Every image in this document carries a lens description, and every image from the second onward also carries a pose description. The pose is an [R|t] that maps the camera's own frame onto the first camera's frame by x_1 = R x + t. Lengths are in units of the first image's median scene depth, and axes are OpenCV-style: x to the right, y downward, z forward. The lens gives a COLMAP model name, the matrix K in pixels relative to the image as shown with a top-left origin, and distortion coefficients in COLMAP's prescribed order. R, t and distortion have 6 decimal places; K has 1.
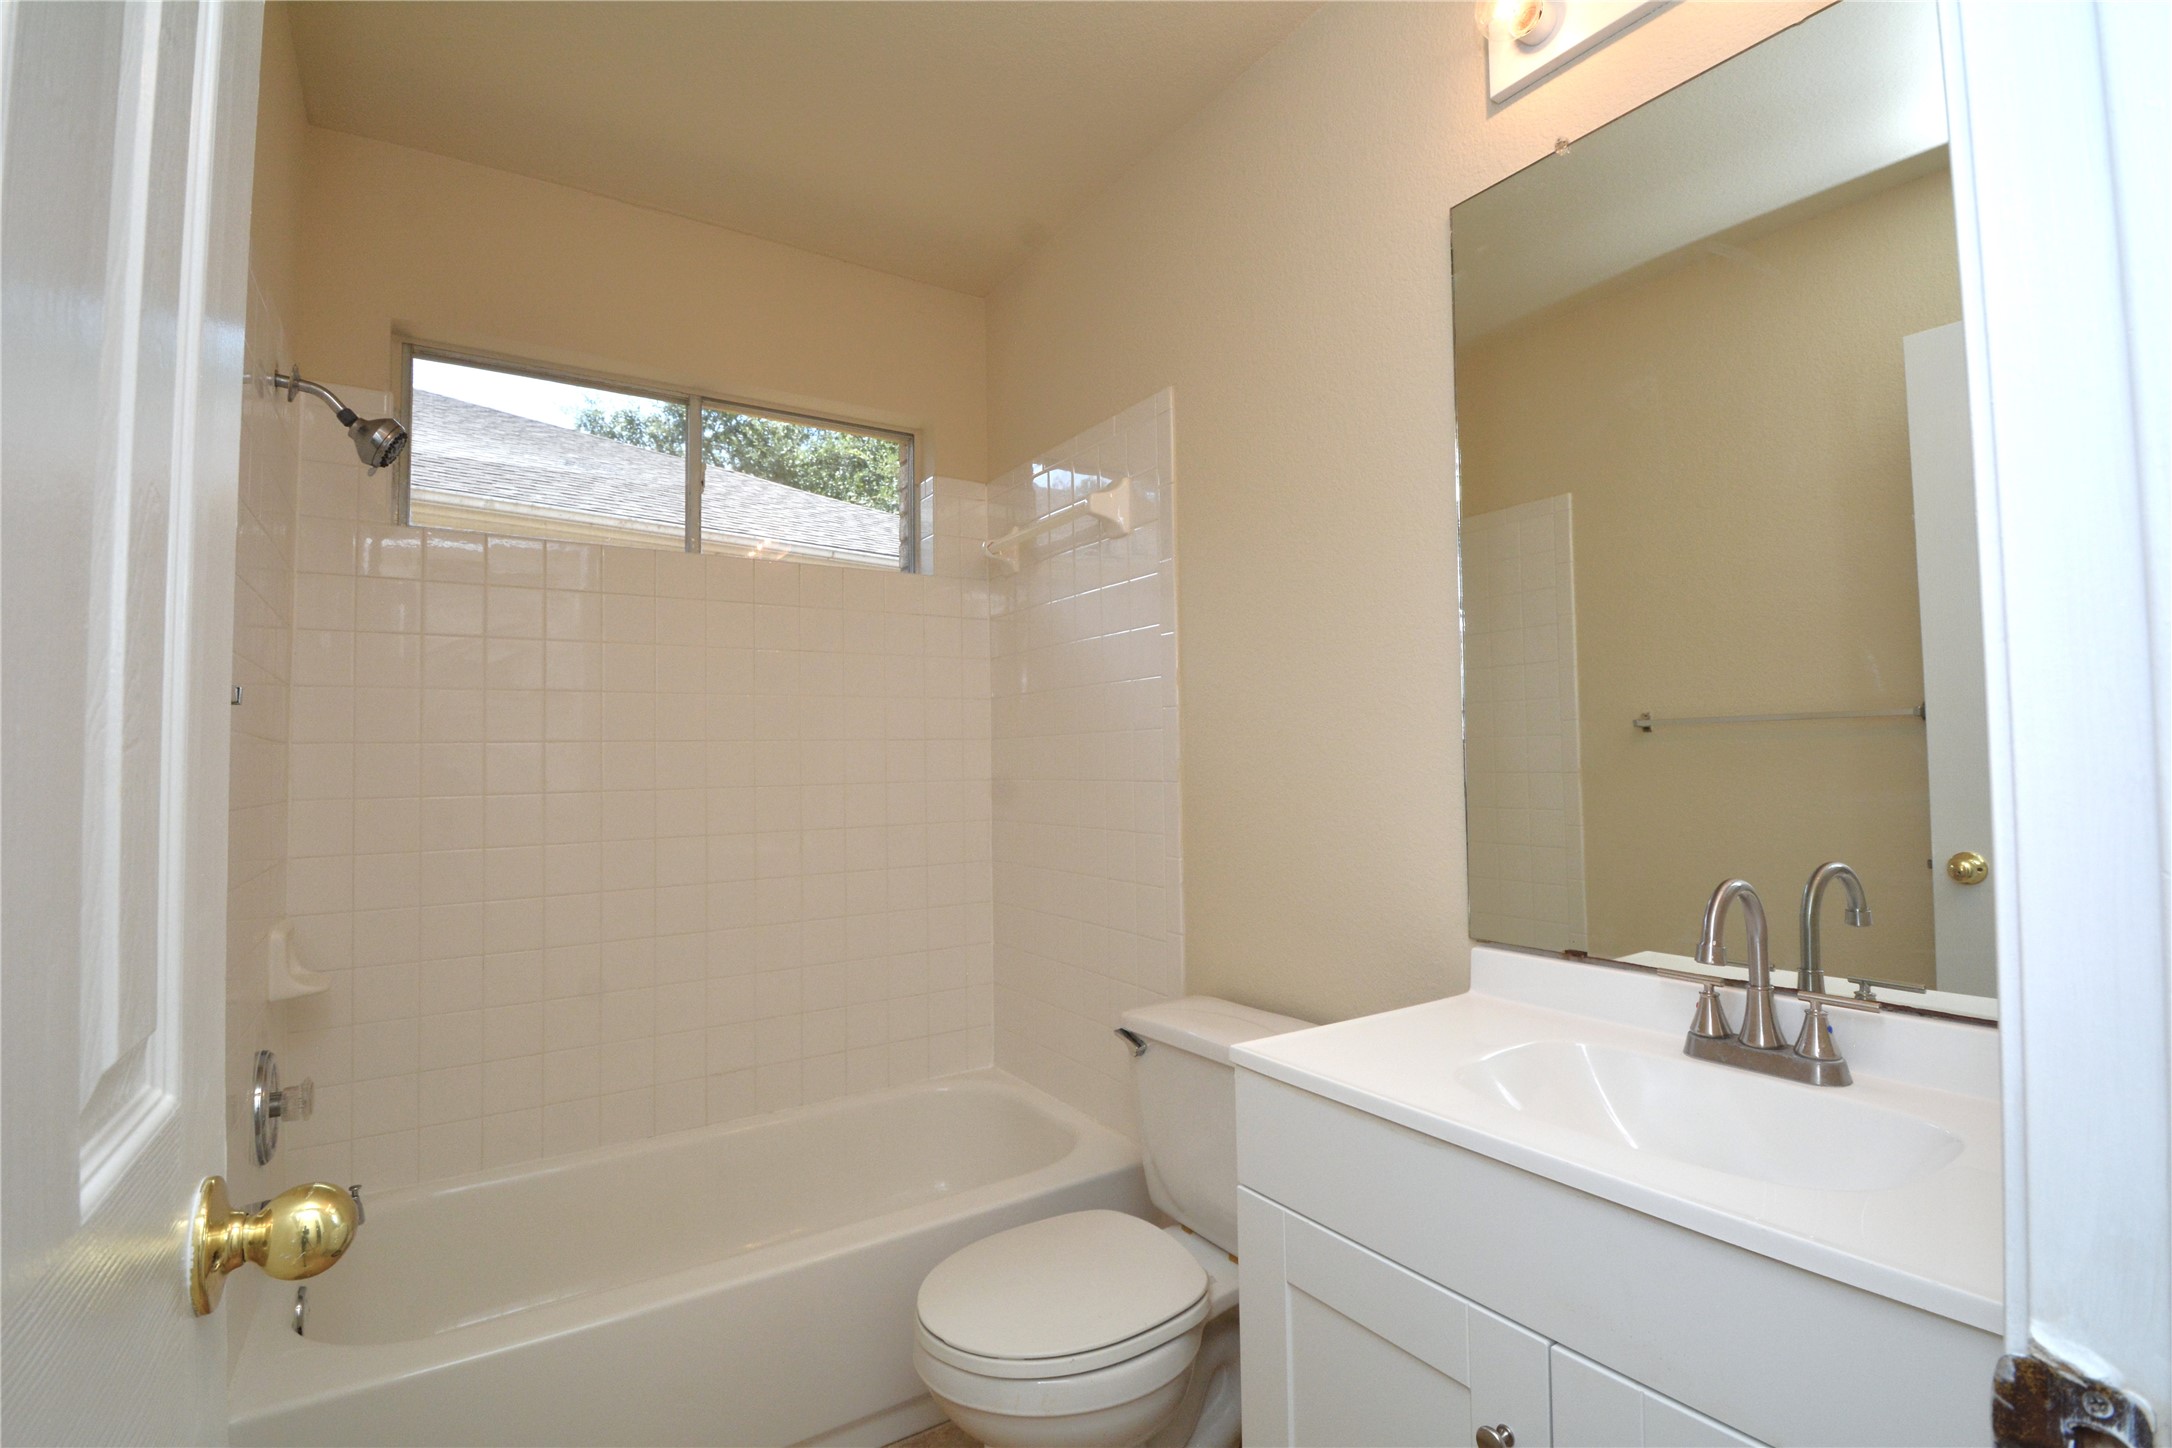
lens RADIAL K [[995.3, 0, 1086.0], [0, 995.3, 724.0], [0, 0, 1]] dist [0.023913, -0.036403]
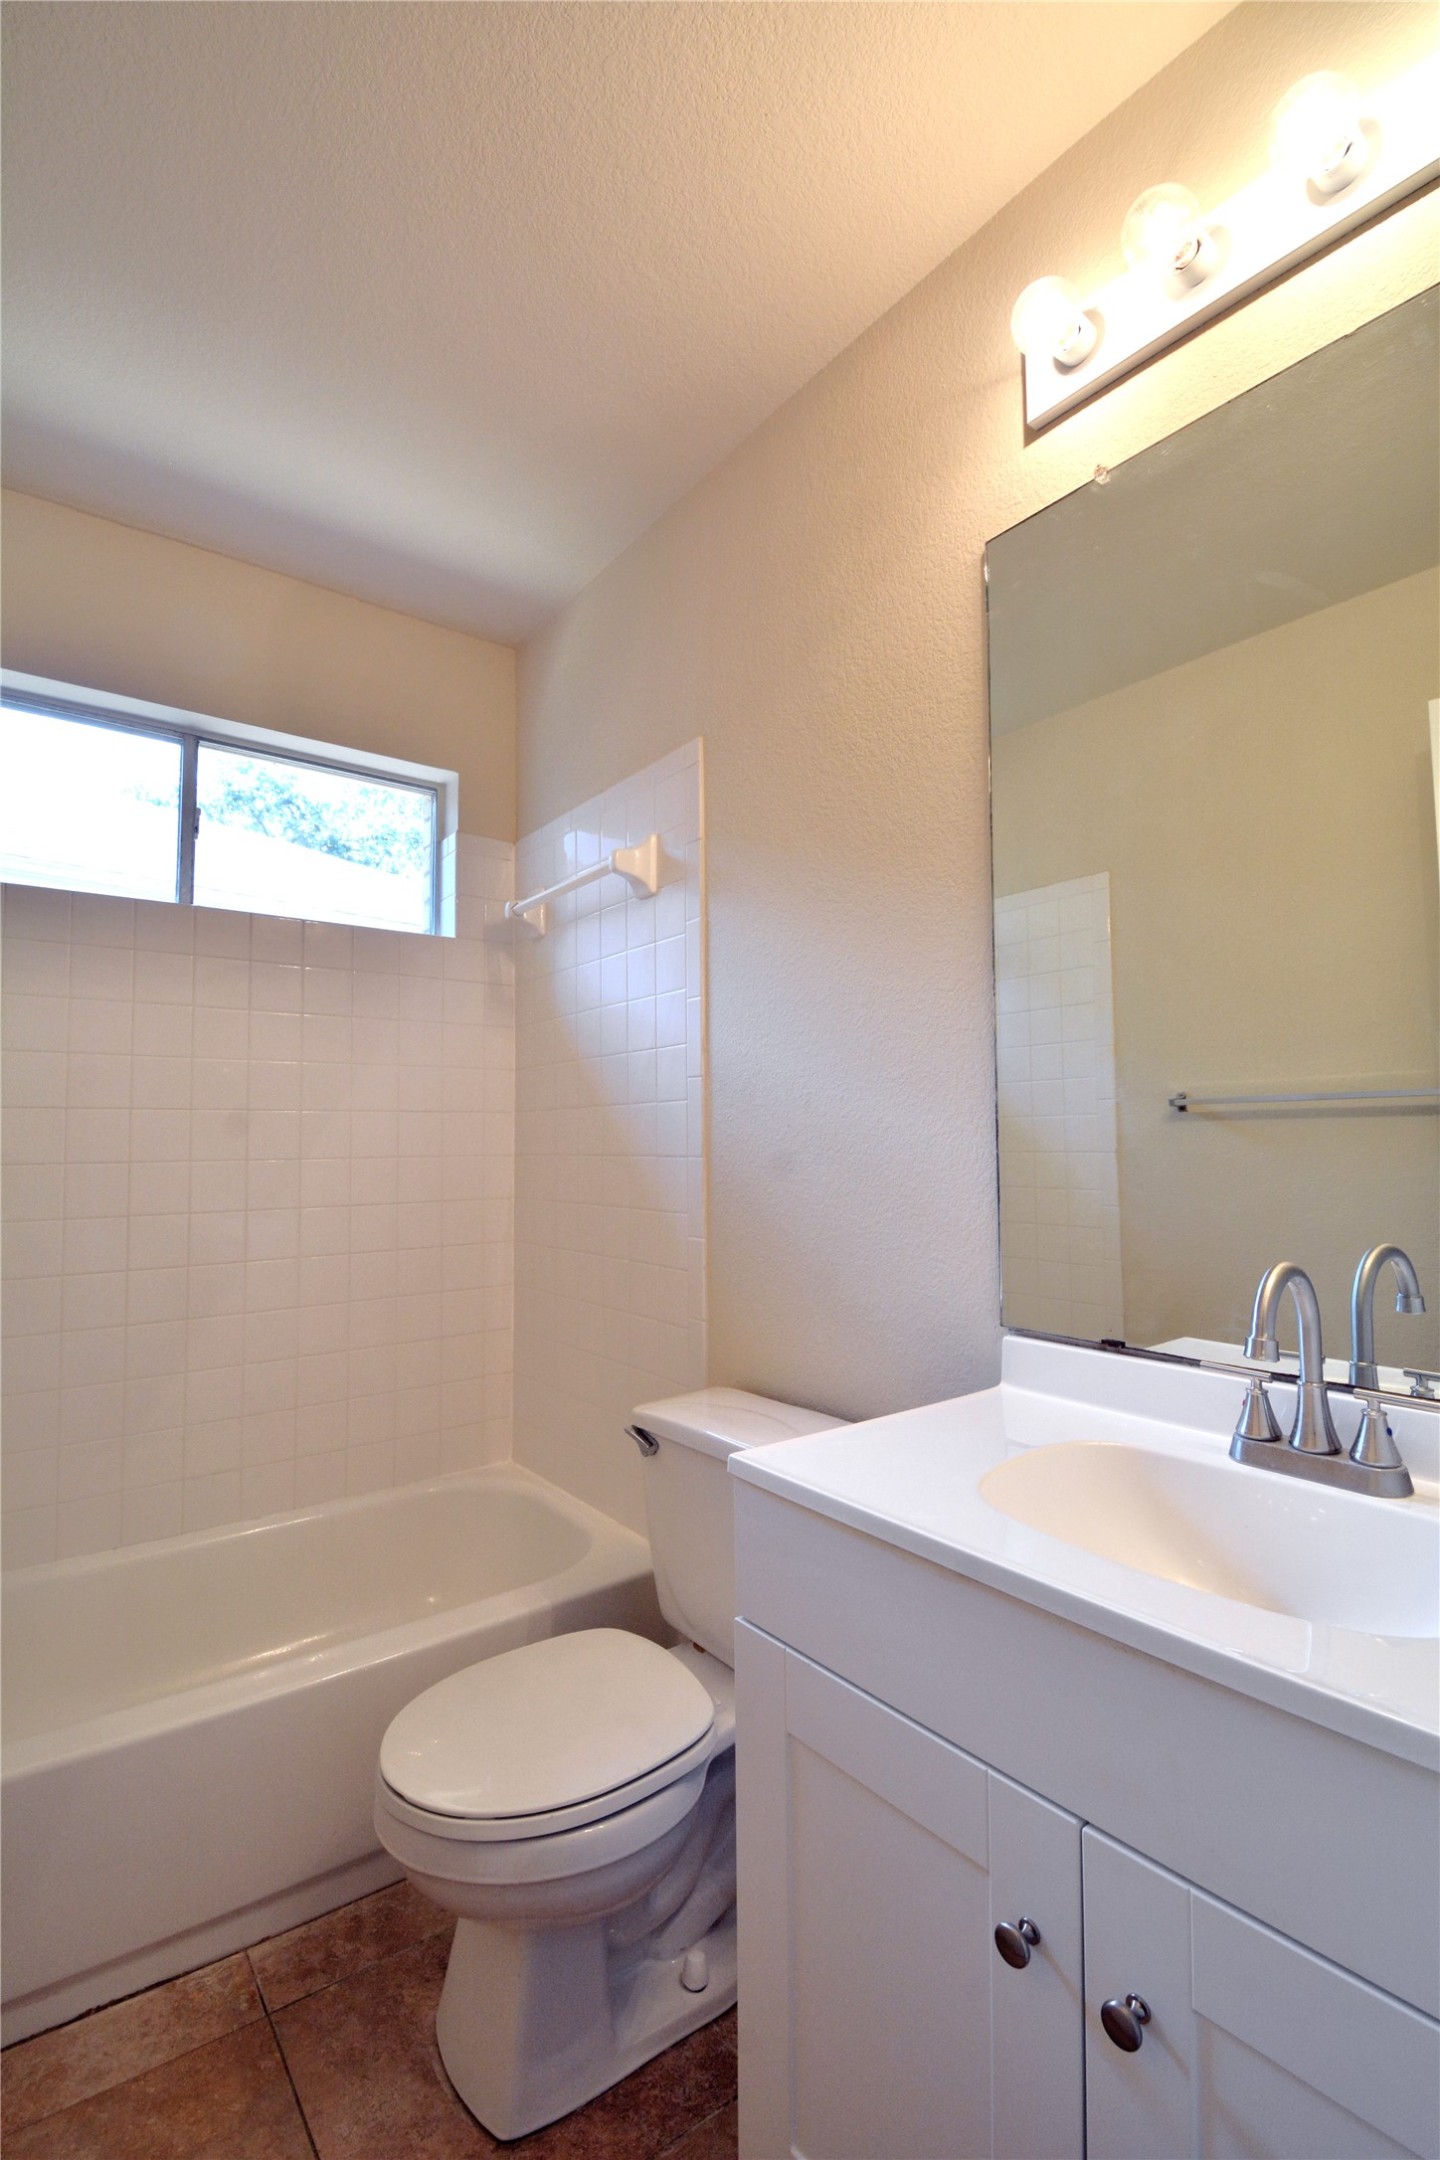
lens RADIAL K [[989.8, 0, 720.0], [0, 989.8, 1080.0], [0, 0, 1]] dist [0.023913, -0.036403]
pose [[0.996809, 0.015800, 0.078243, 0.052480], [-0.013674, 0.999525, -0.027630, 0.017592], [-0.078642, 0.026472, 0.996551, 0.106549]]
